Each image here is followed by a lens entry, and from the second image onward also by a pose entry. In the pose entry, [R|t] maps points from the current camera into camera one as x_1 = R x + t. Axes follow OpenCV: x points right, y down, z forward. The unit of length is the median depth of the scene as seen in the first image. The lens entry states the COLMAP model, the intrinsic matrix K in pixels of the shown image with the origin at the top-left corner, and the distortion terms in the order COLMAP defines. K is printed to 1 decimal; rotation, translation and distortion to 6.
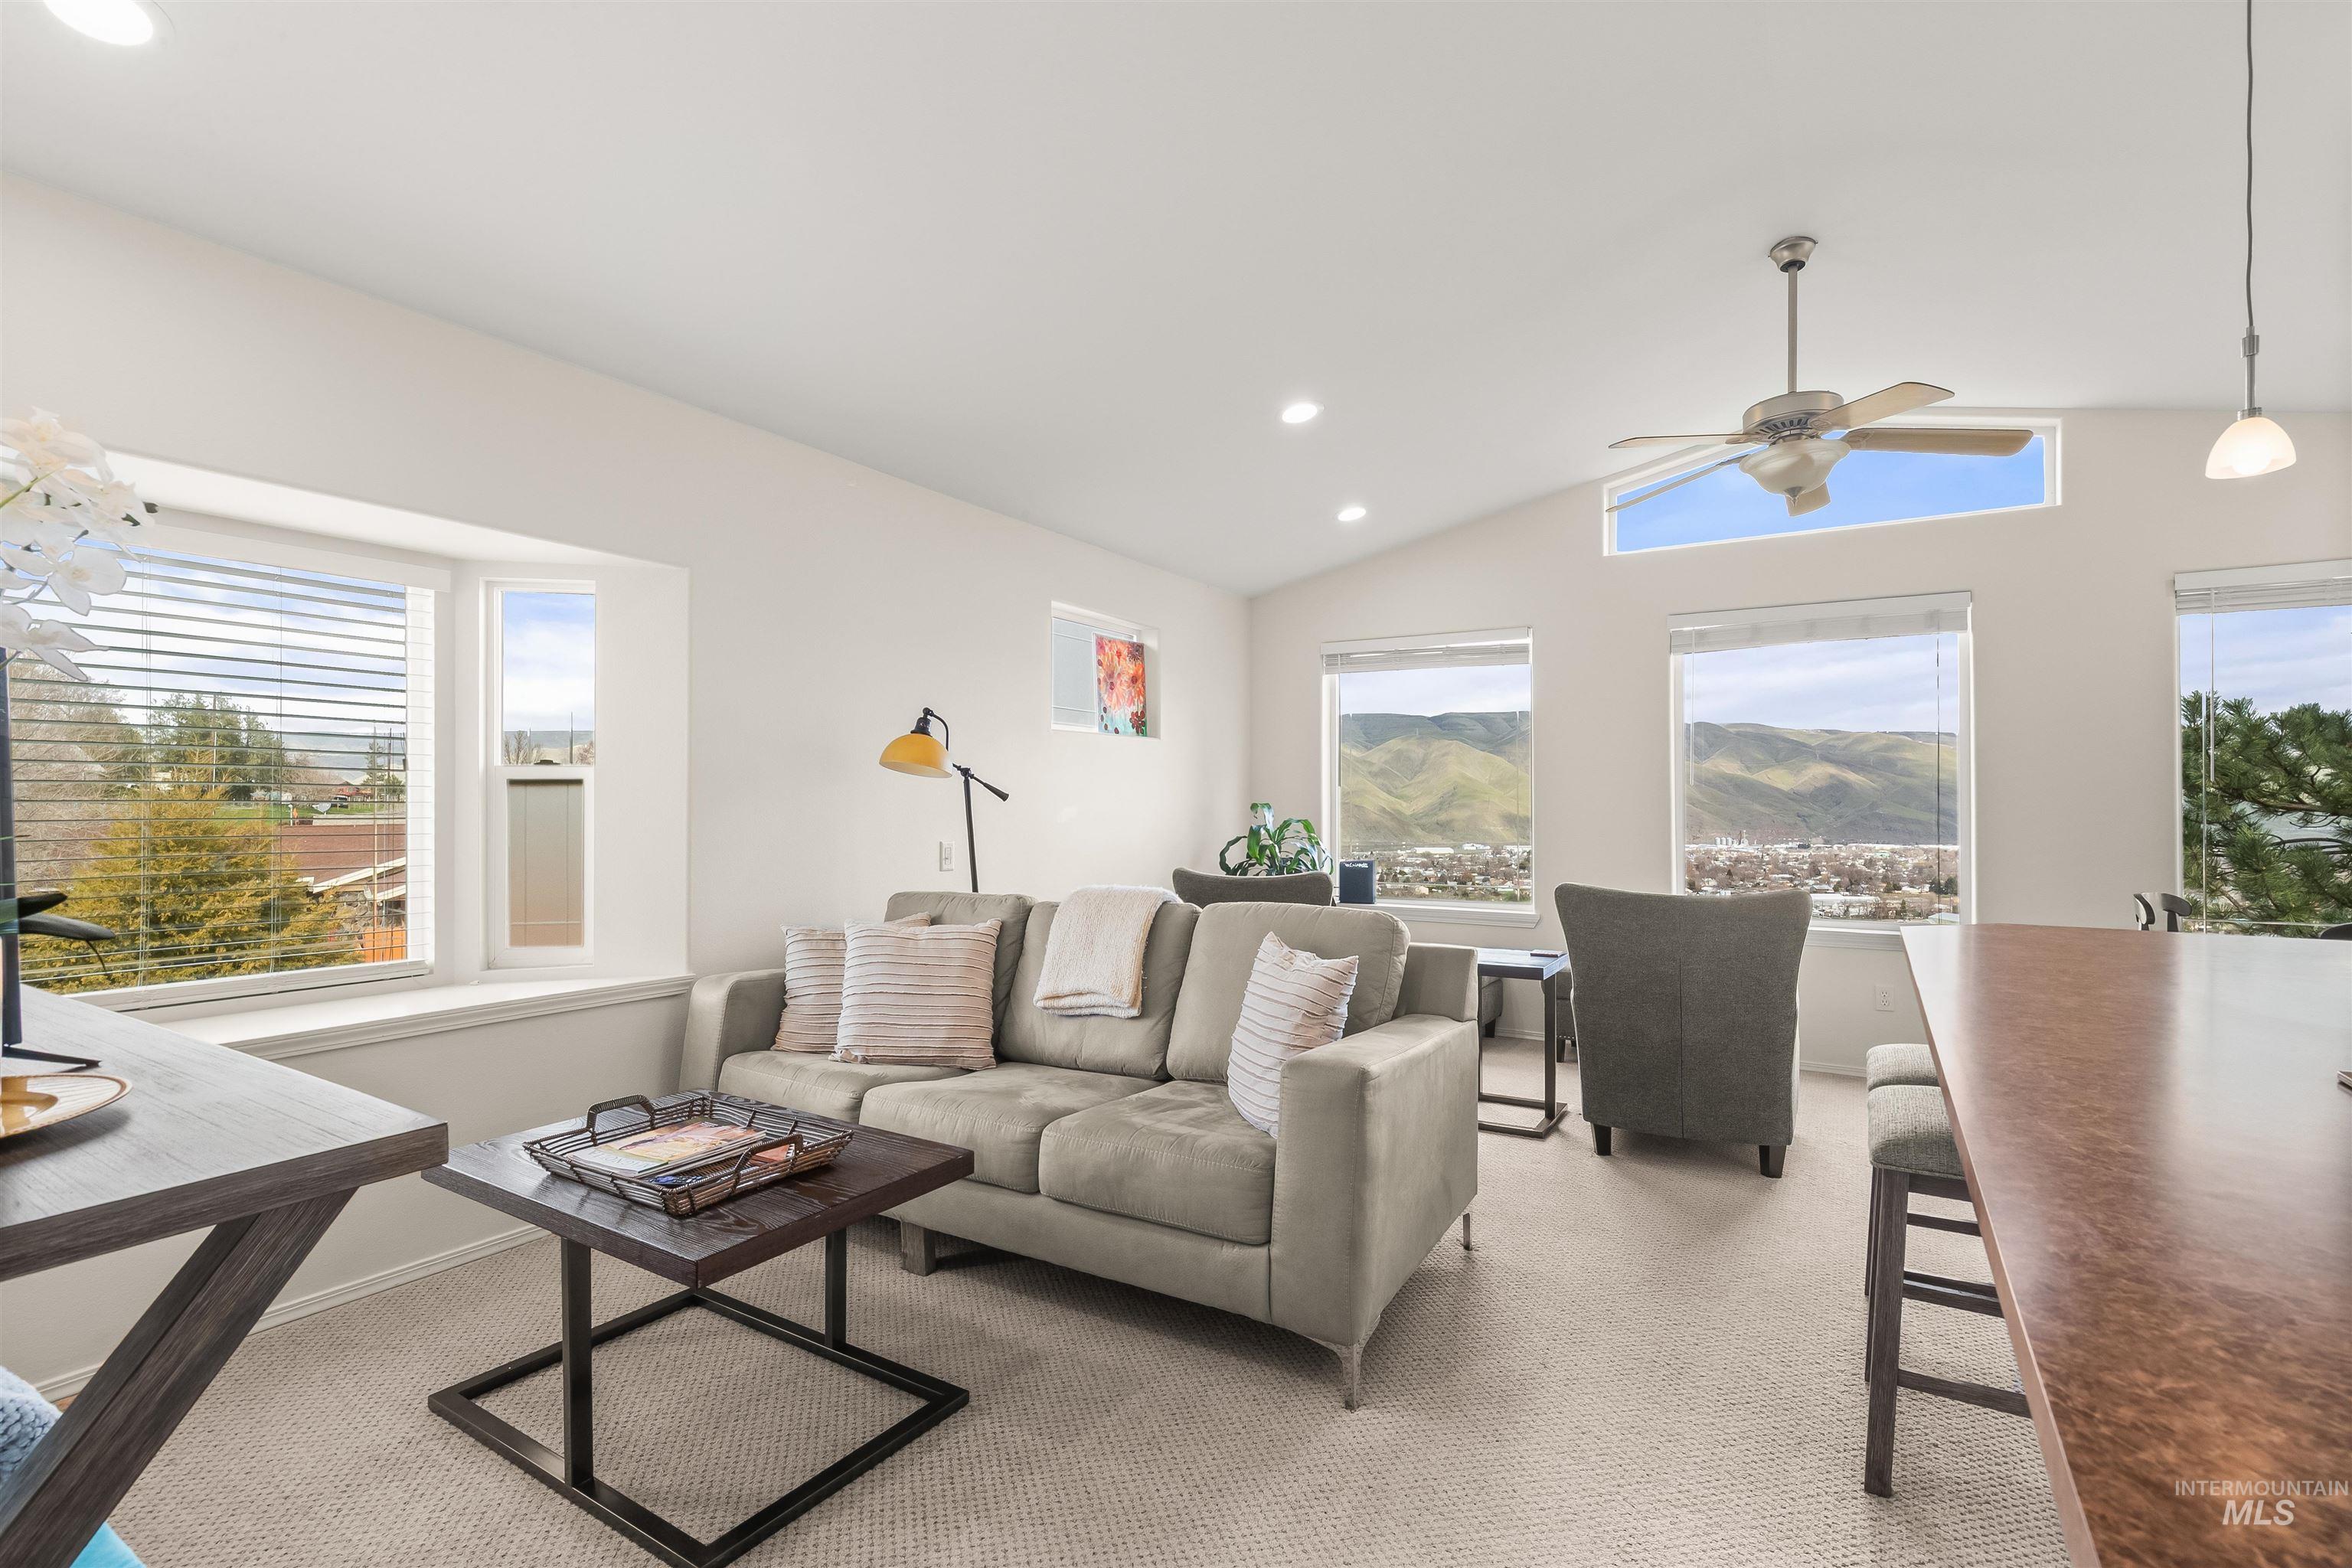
lens RADIAL K [[1083.1, 0, 1178.2], [0, 1083.1, 799.1], [0, 0, 1]] dist [-0.003676, 0.001187]
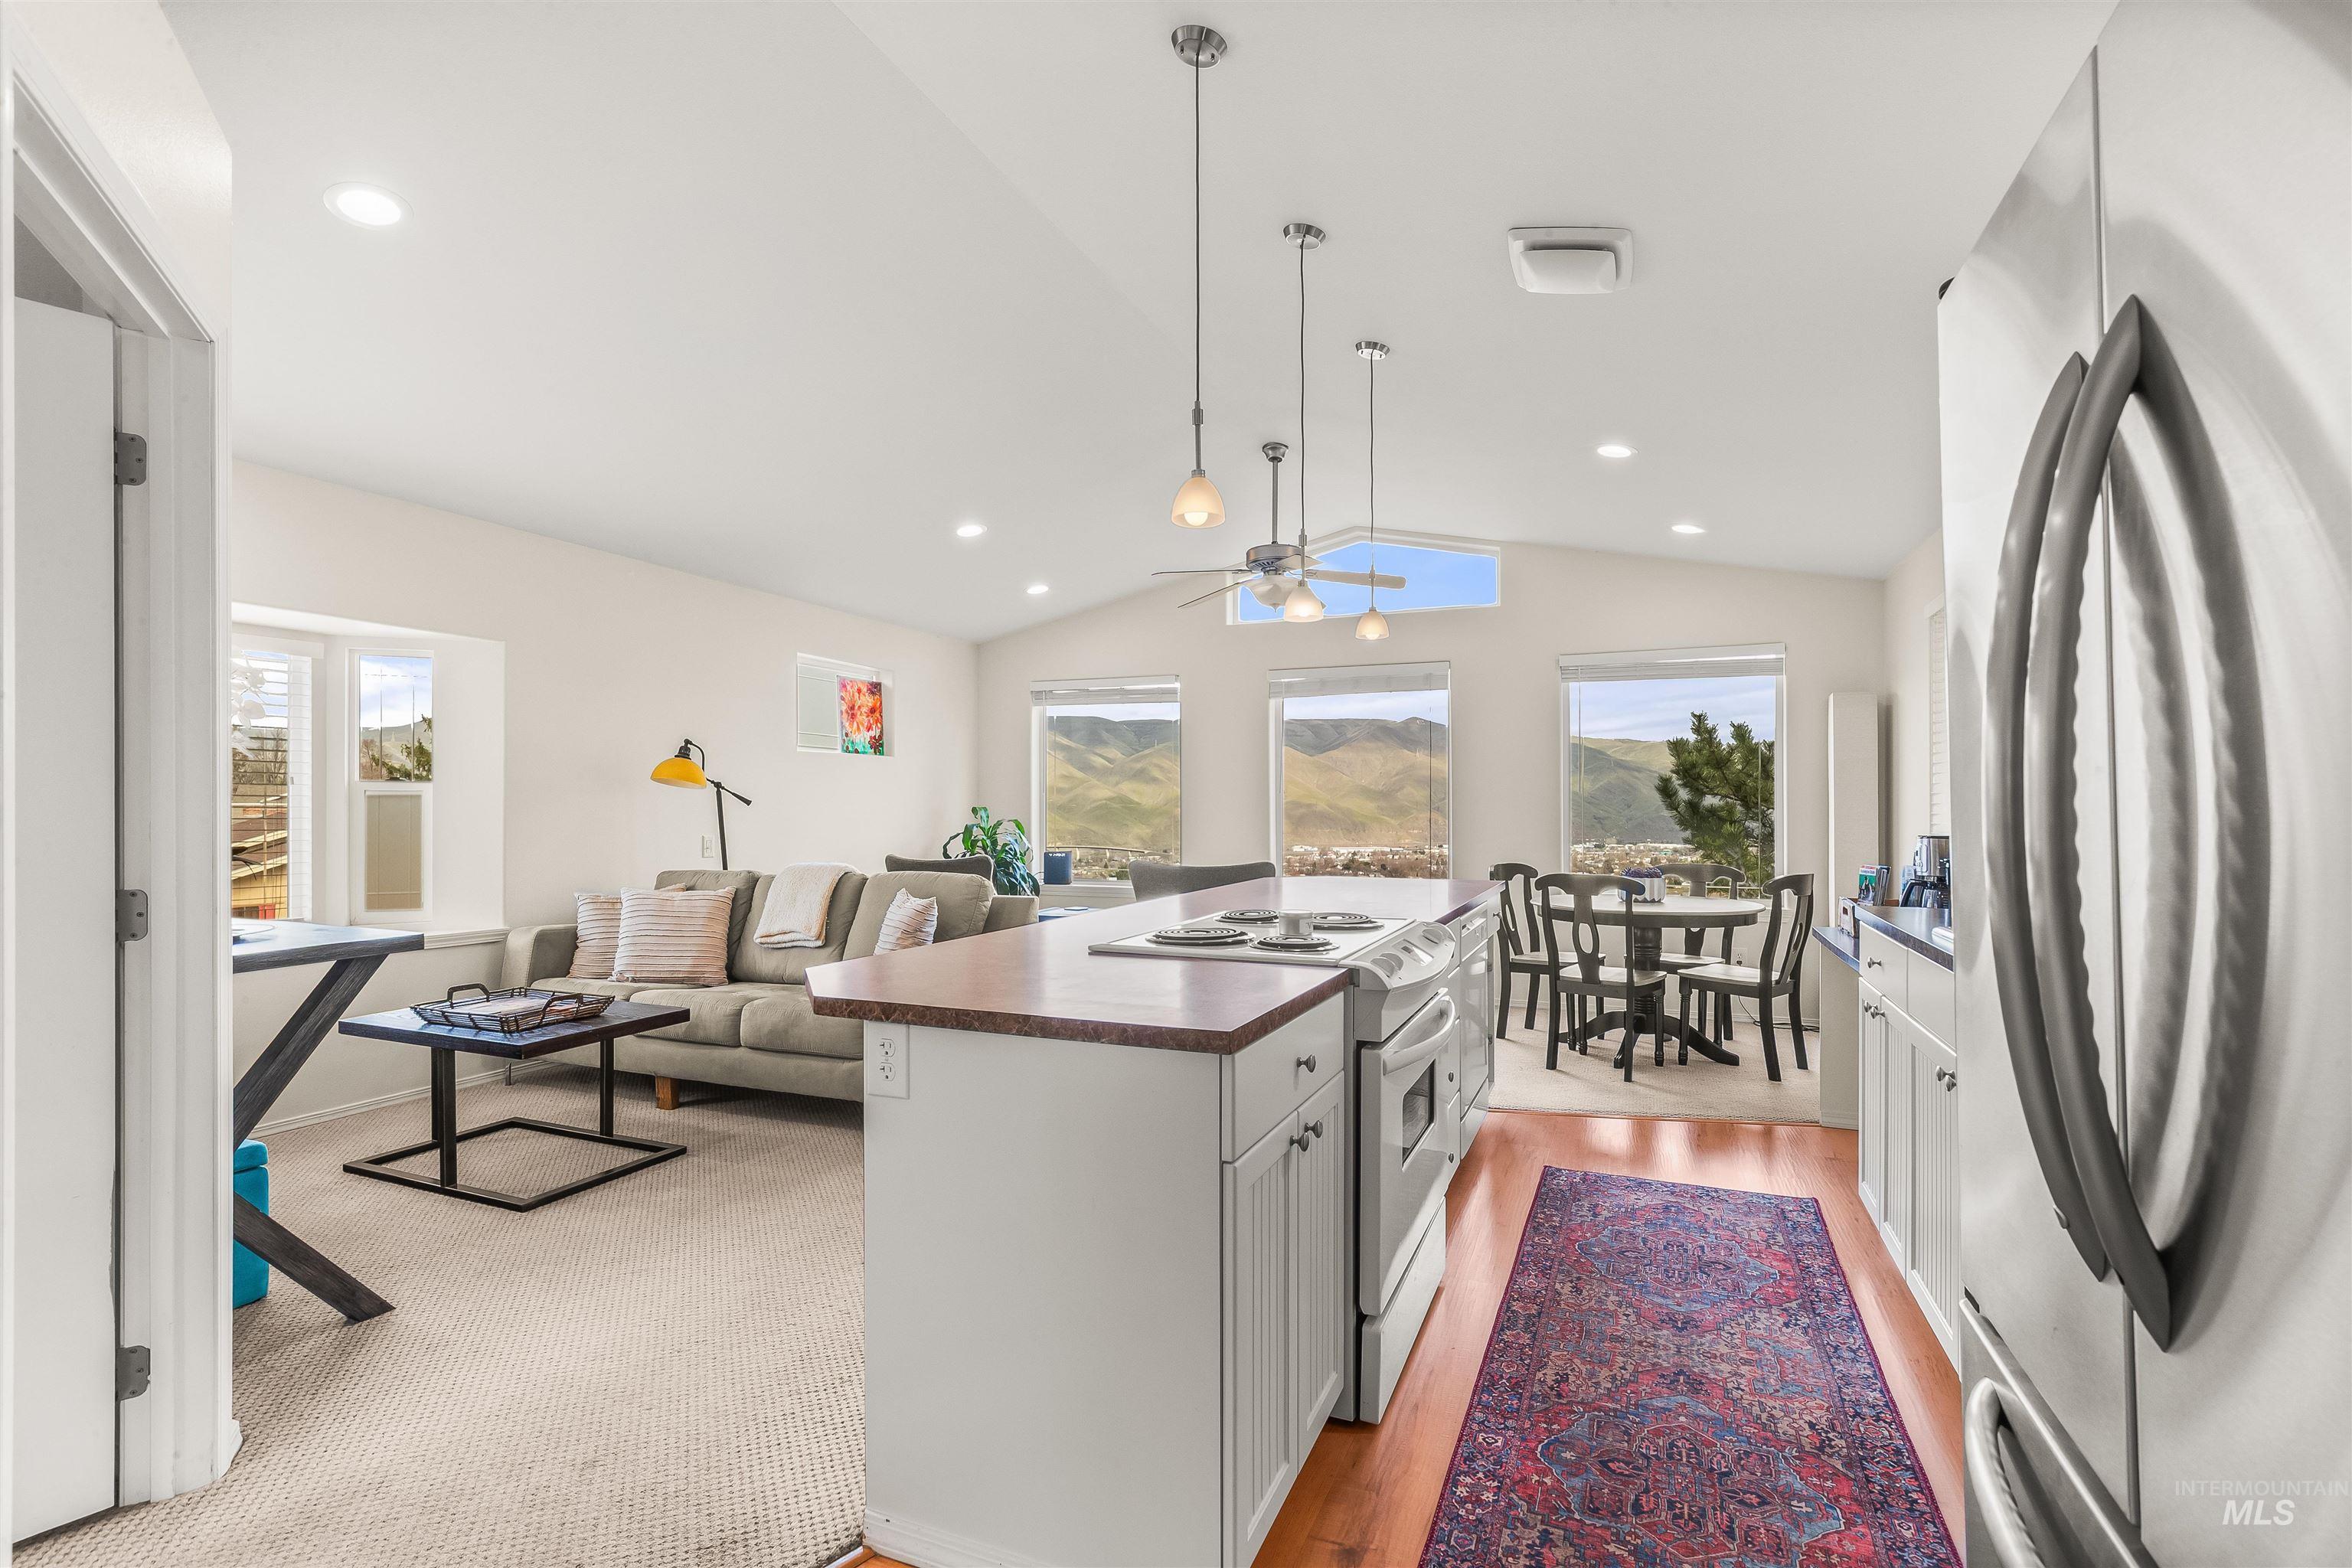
lens RADIAL K [[1083.1, 0, 1179.6], [0, 1083.1, 801.3], [0, 0, 1]] dist [-0.003676, 0.001187]
pose [[0.988977, 0.000061, 0.148072, 0.208879], [0.000092, 0.999999, -0.001024, -0.002723], [-0.148072, 0.001026, 0.988976, -0.524375]]
